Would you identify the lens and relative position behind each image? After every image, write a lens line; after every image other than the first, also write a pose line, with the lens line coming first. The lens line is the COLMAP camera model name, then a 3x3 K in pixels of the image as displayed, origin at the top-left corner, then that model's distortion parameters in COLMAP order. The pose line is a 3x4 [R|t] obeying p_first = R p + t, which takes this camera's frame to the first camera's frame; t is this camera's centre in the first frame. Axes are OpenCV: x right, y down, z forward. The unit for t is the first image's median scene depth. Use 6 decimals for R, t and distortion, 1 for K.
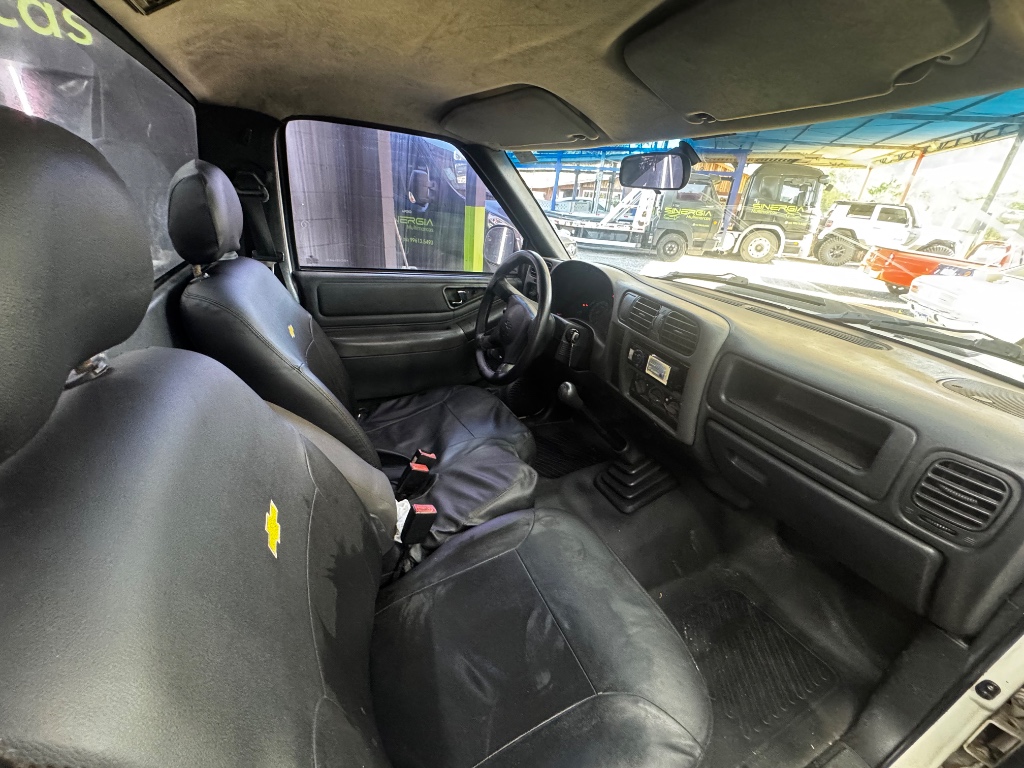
lens RADIAL K [[417.9, 0, 512.0], [0, 417.9, 384.0], [0, 0, 1]] dist [0.009712, -0.000063]
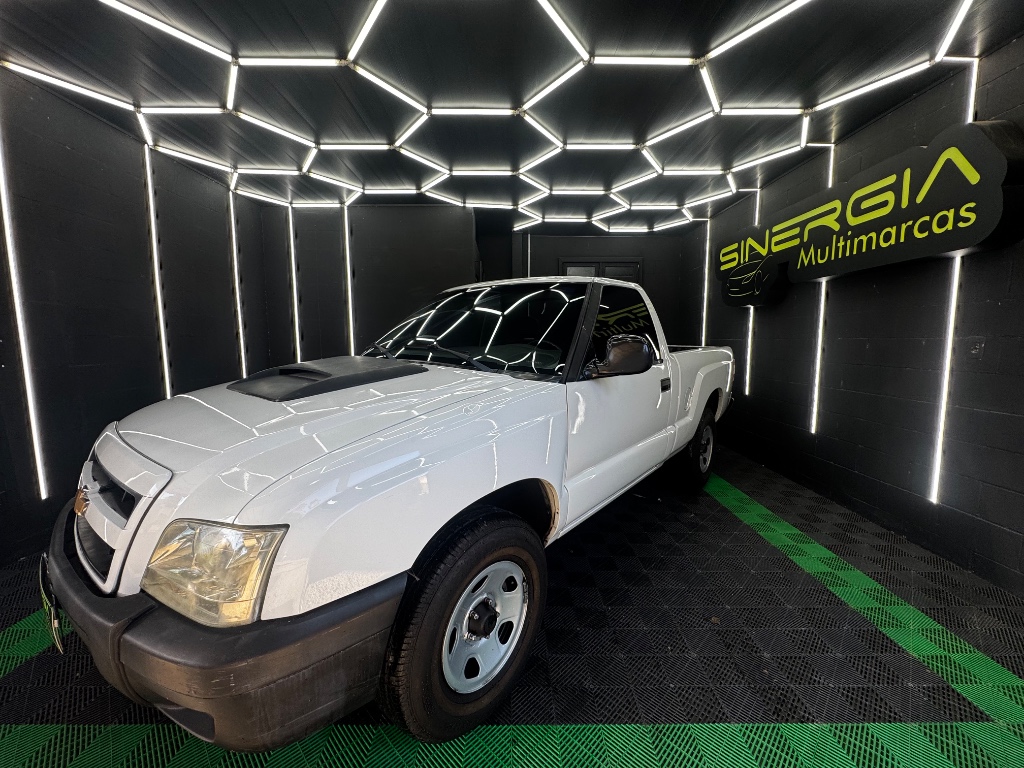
lens RADIAL K [[407.7, 0, 512.0], [0, 407.7, 384.0], [0, 0, 1]] dist [-0.001808, -0.000195]
pose [[-0.908899, -0.025632, -0.416228, 0.080039], [-0.233150, 0.858773, 0.456235, -0.078279], [0.345751, 0.511715, -0.786514, 0.207990]]
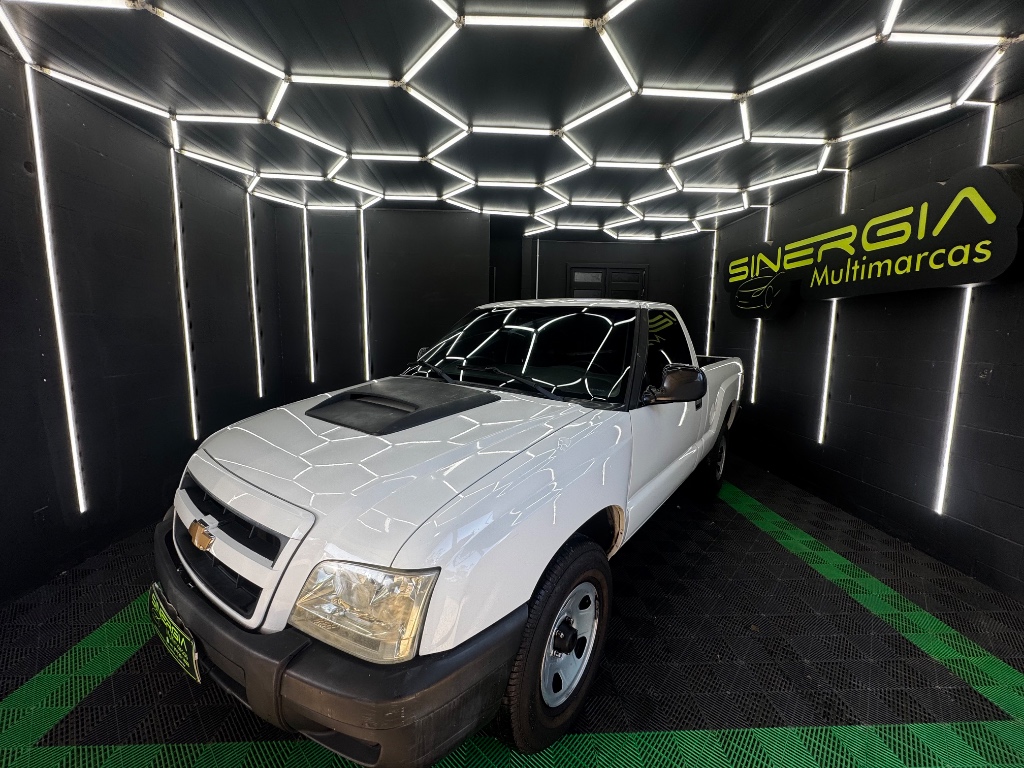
lens RADIAL K [[407.7, 0, 512.0], [0, 407.7, 384.0], [0, 0, 1]] dist [-0.001808, -0.000195]
pose [[-0.890986, -0.027803, -0.453178, 0.104511], [-0.260775, 0.848407, 0.460655, -0.083265], [0.371672, 0.528614, -0.763169, 0.198526]]
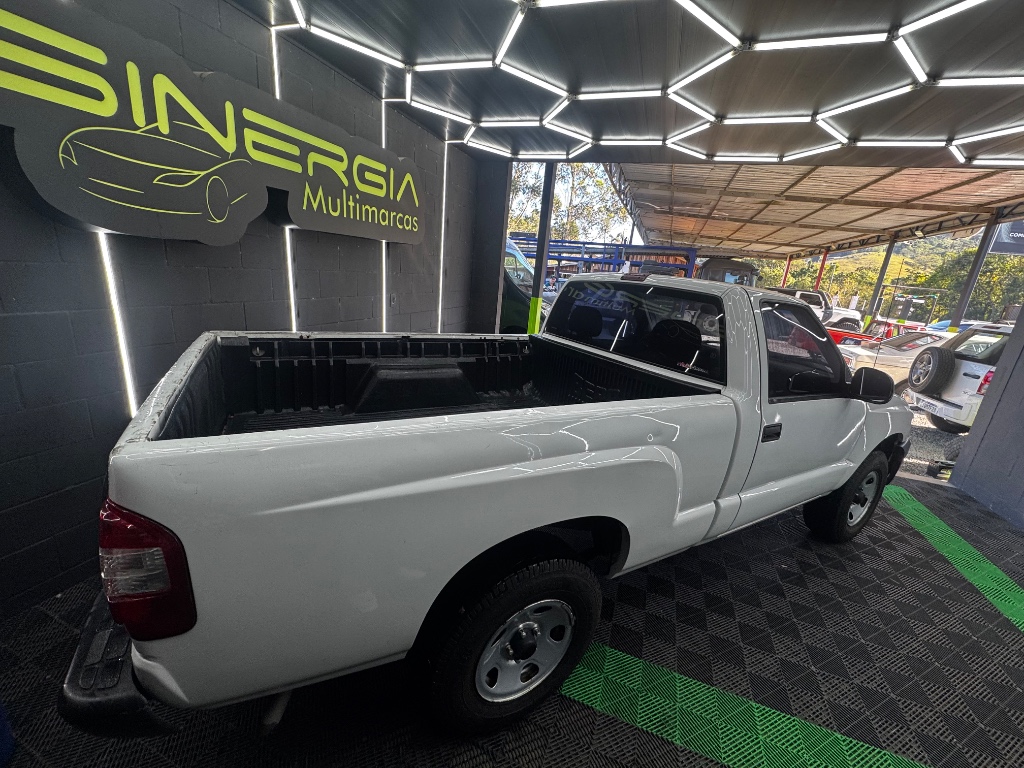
lens RADIAL K [[407.7, 0, 512.0], [0, 407.7, 384.0], [0, 0, 1]] dist [-0.001808, -0.000195]
pose [[0.997372, -0.001169, 0.072435, -0.083347], [0.012347, 0.987984, -0.154061, 0.031474], [-0.071384, 0.154551, 0.985403, -0.109243]]
